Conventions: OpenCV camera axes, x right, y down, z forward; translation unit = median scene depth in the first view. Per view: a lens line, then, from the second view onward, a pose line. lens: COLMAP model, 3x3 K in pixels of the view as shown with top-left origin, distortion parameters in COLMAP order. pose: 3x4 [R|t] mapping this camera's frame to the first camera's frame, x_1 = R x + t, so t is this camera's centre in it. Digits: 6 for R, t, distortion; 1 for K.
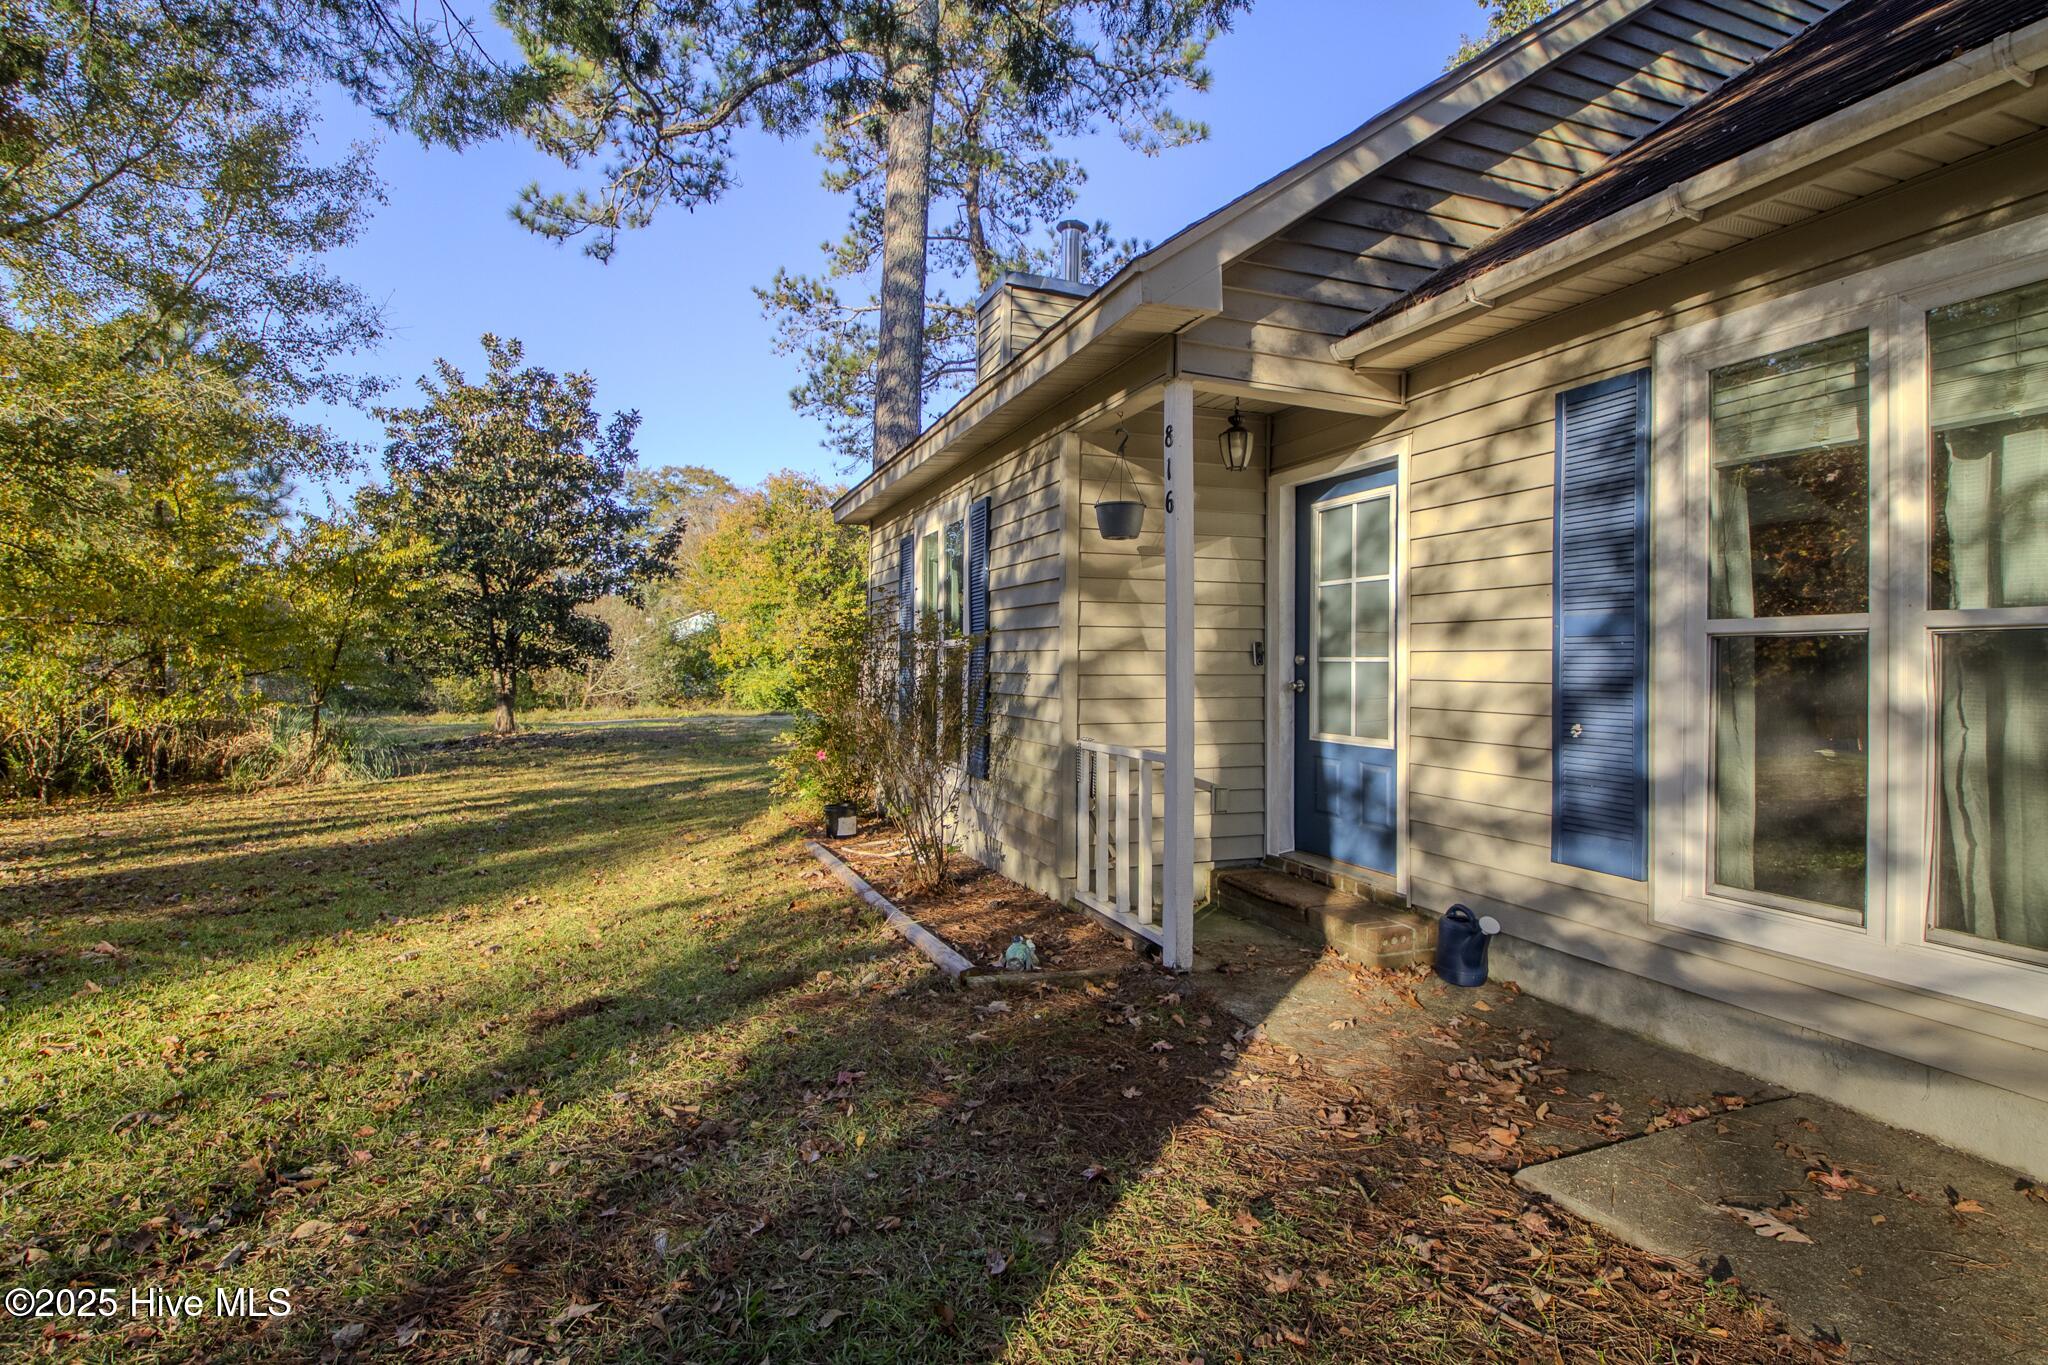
lens RADIAL K [[926.6, 0, 1009.0], [0, 926.6, 673.1], [0, 0, 1]] dist [-0.020330, -0.000731]
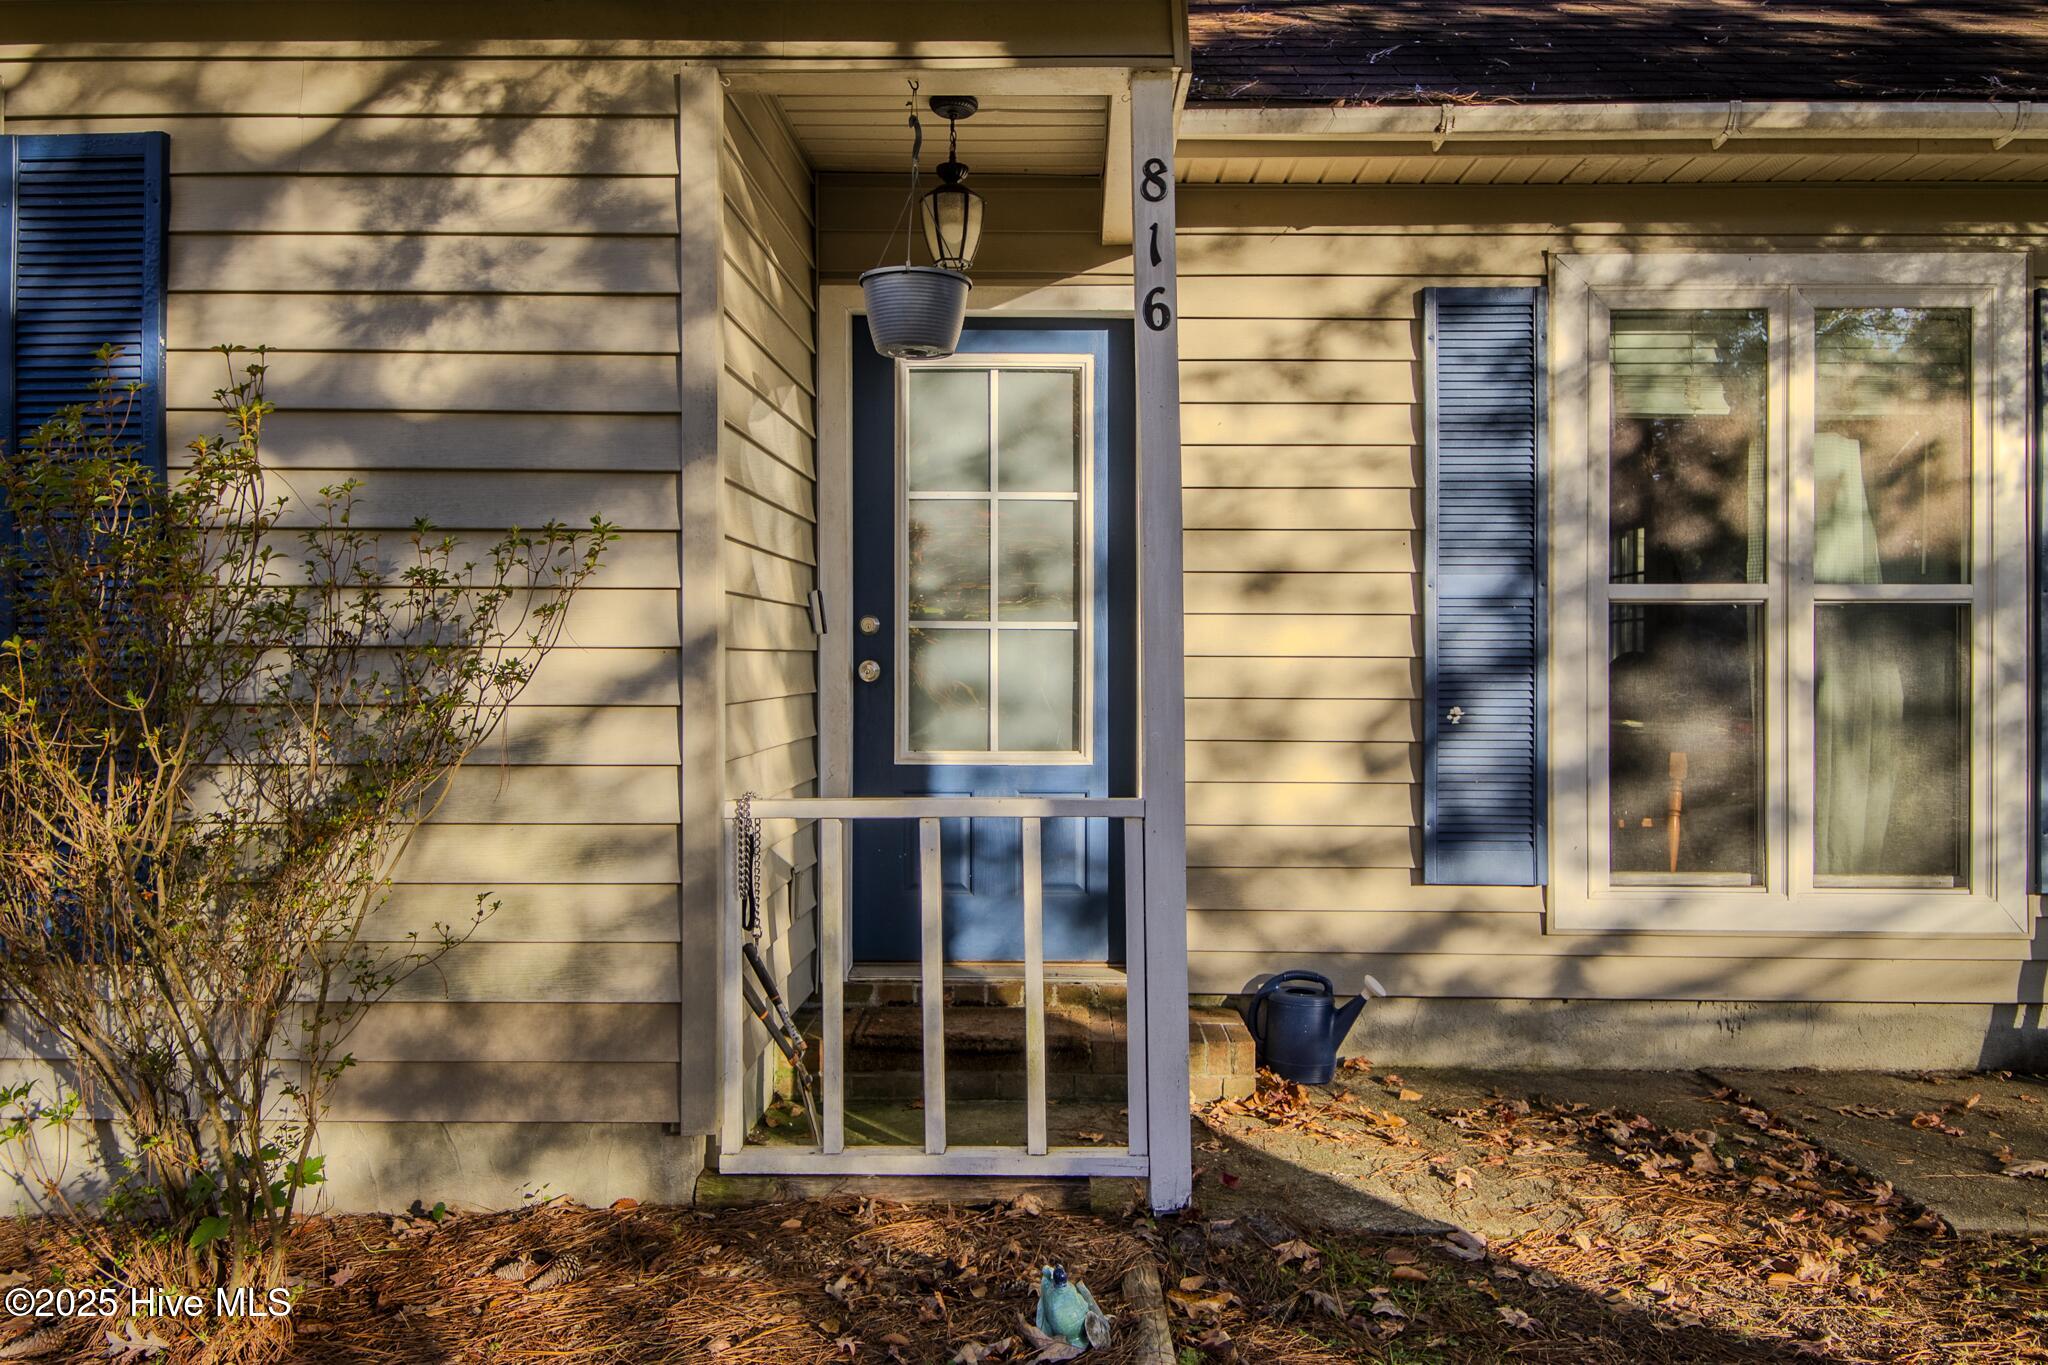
lens RADIAL K [[1398.8, 0, 1016.9], [0, 1398.8, 687.0], [0, 0, 1]] dist [0.005813, -0.007859]
pose [[0.393515, -0.015781, 0.919183, -0.638041], [0.008788, 0.999872, 0.013404, 0.015402], [-0.919276, 0.002803, 0.393603, 0.849957]]
